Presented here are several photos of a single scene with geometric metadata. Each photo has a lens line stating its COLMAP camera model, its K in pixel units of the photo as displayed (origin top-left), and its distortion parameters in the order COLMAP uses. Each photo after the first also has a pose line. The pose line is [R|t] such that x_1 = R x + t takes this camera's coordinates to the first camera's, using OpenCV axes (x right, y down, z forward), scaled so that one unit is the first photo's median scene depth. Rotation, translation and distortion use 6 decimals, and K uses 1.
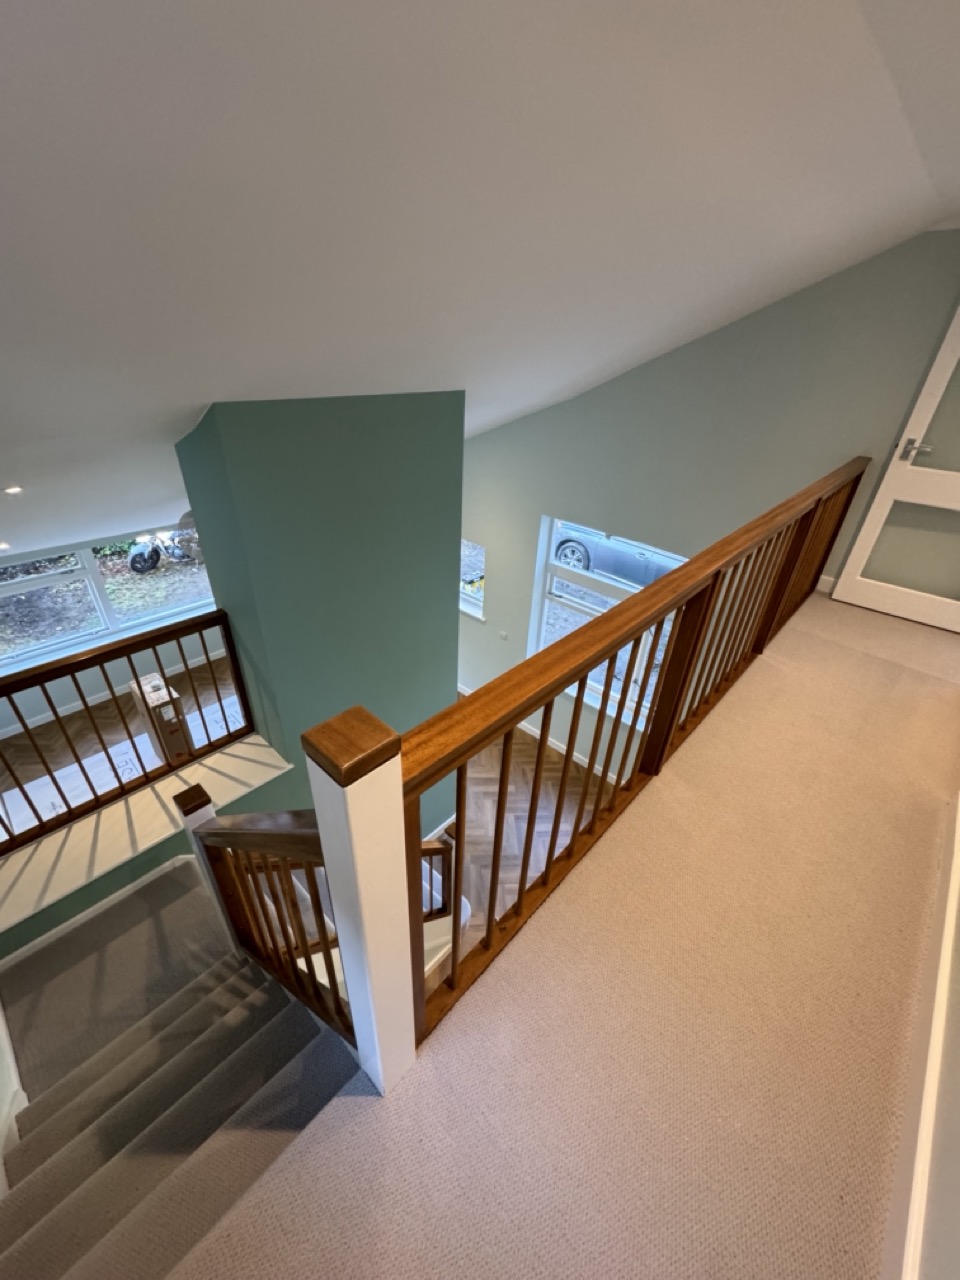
lens RADIAL K [[505.2, 0, 481.7], [0, 505.2, 640.0], [0, 0, 1]] dist [-0.001770, 0.000454]
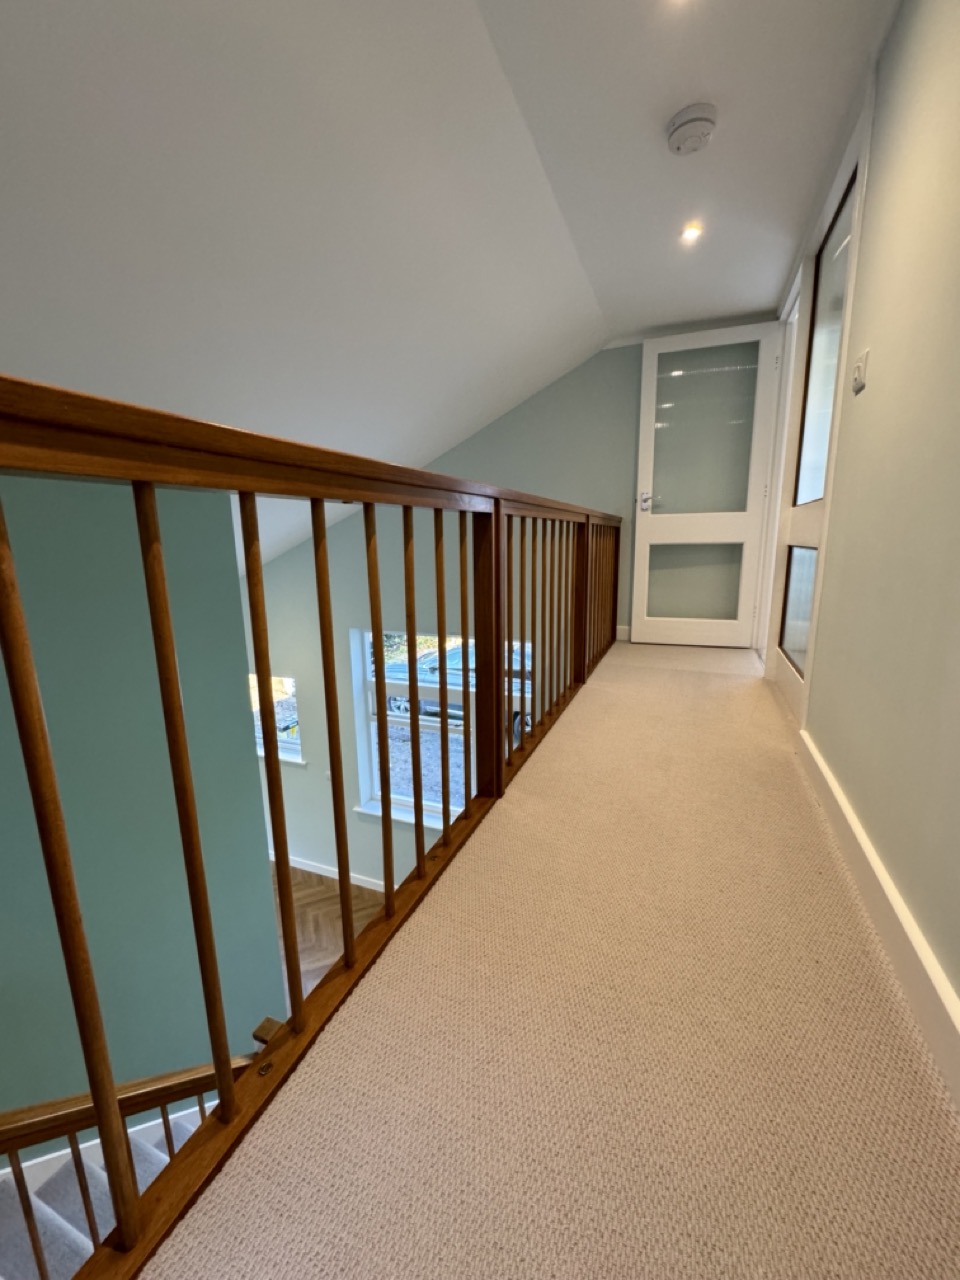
lens RADIAL K [[505.2, 0, 485.5], [0, 505.2, 638.6], [0, 0, 1]] dist [-0.001770, 0.000454]
pose [[0.935097, -0.118606, 0.333956, 0.060214], [0.224255, 0.927706, -0.298449, 0.167822], [-0.274415, 0.353970, 0.894093, 0.146214]]
